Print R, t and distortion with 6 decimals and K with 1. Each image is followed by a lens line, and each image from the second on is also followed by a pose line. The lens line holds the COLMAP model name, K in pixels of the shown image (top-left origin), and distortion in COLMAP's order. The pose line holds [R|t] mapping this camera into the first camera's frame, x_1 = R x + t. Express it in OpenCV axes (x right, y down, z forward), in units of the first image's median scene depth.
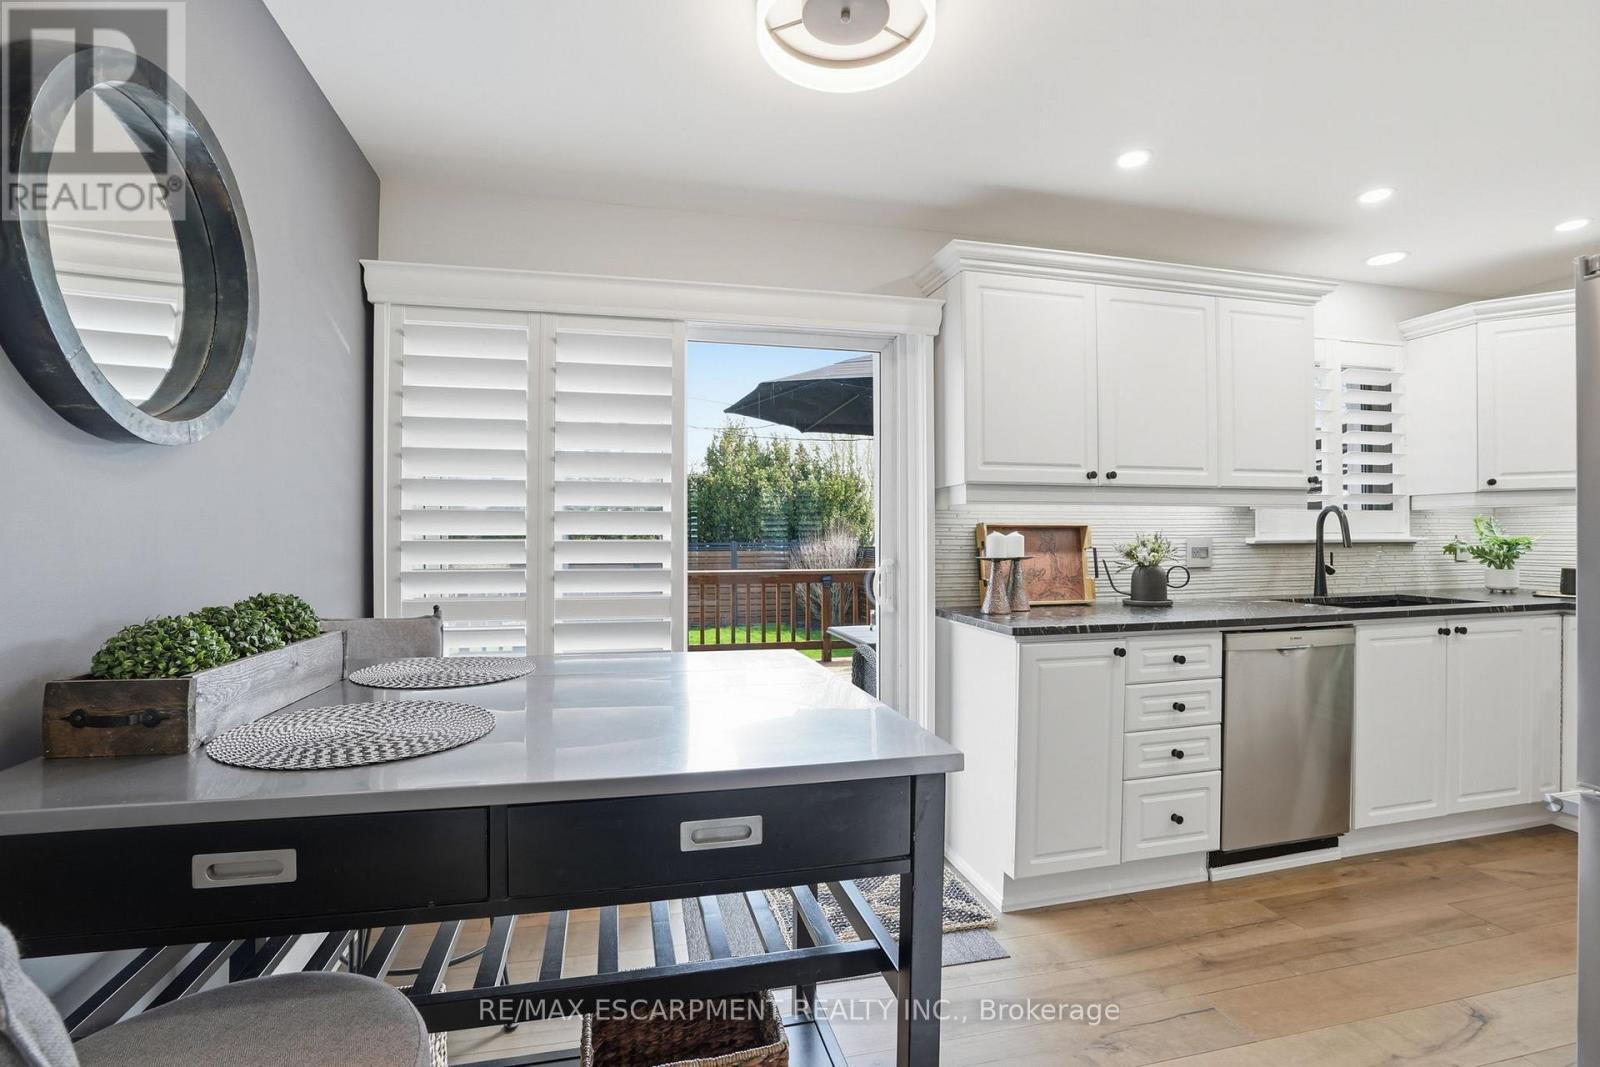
lens RADIAL K [[748.6, 0, 800.0], [0, 748.6, 533.5], [0, 0, 1]] dist [-0.030255, 0.000868]
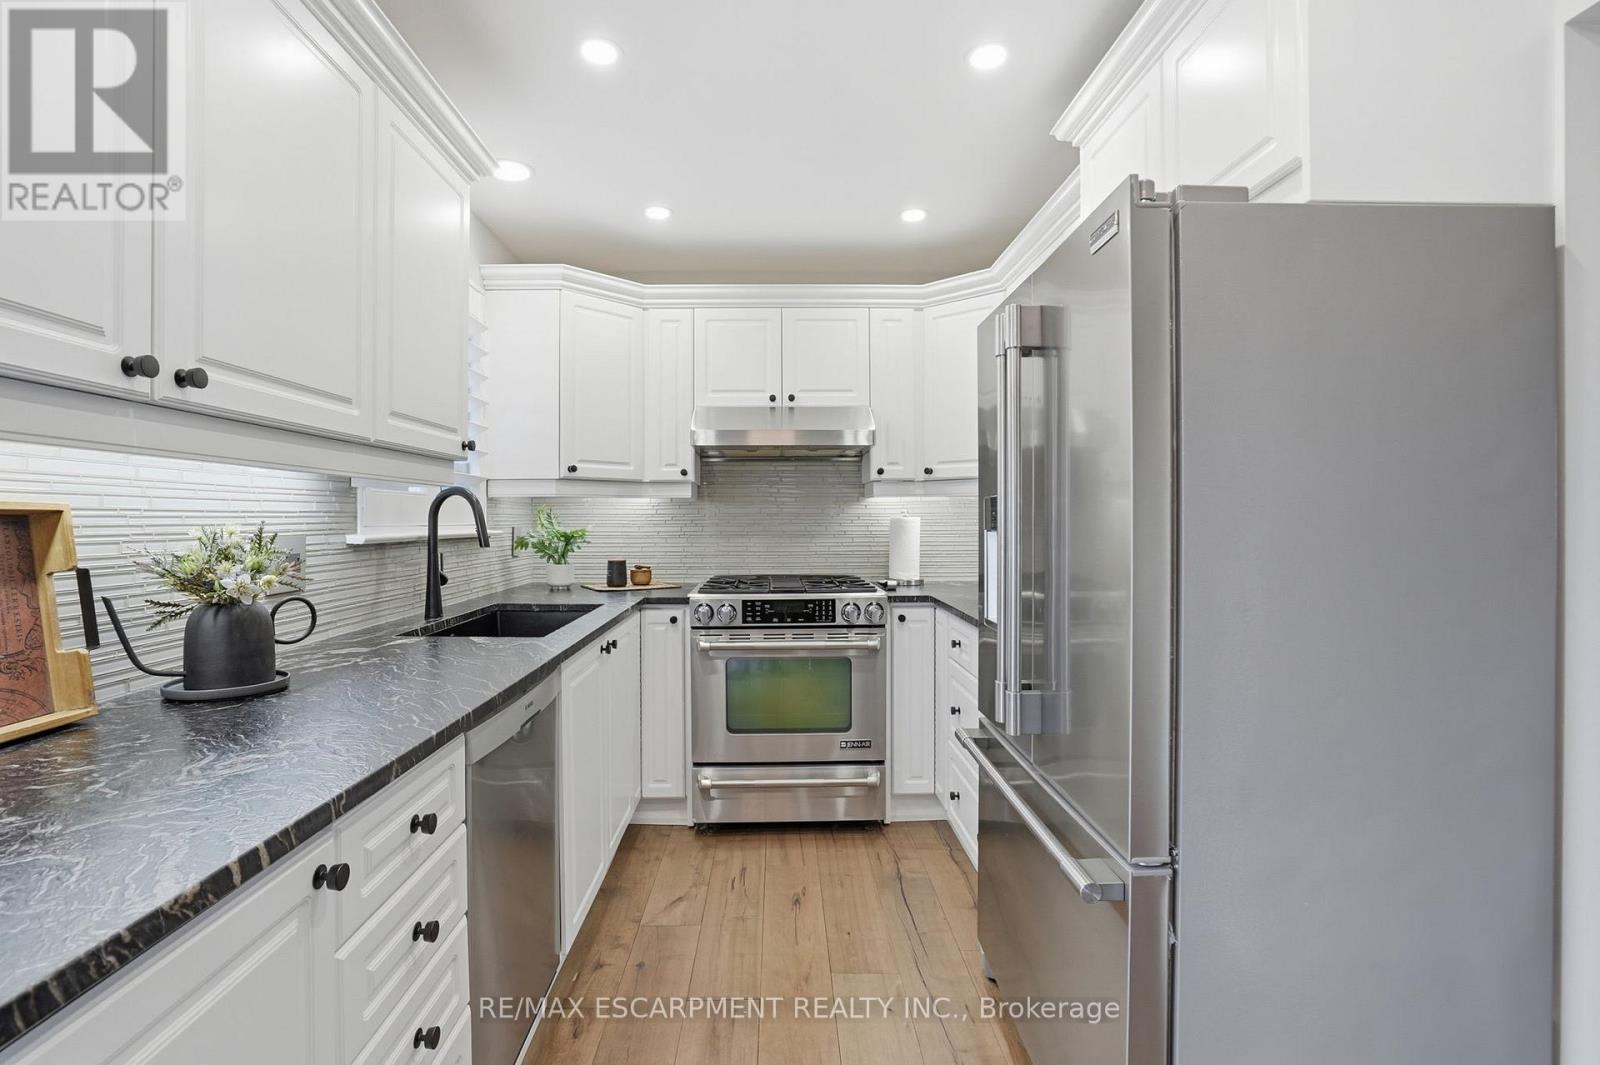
lens RADIAL K [[748.6, 0, 800.0], [0, 748.6, 532.5], [0, 0, 1]] dist [-0.030255, 0.000868]
pose [[0.210814, -0.011433, 0.977459, 0.112285], [-0.008974, 0.999867, 0.013630, -0.007532], [-0.977485, -0.011645, 0.210683, 0.571832]]
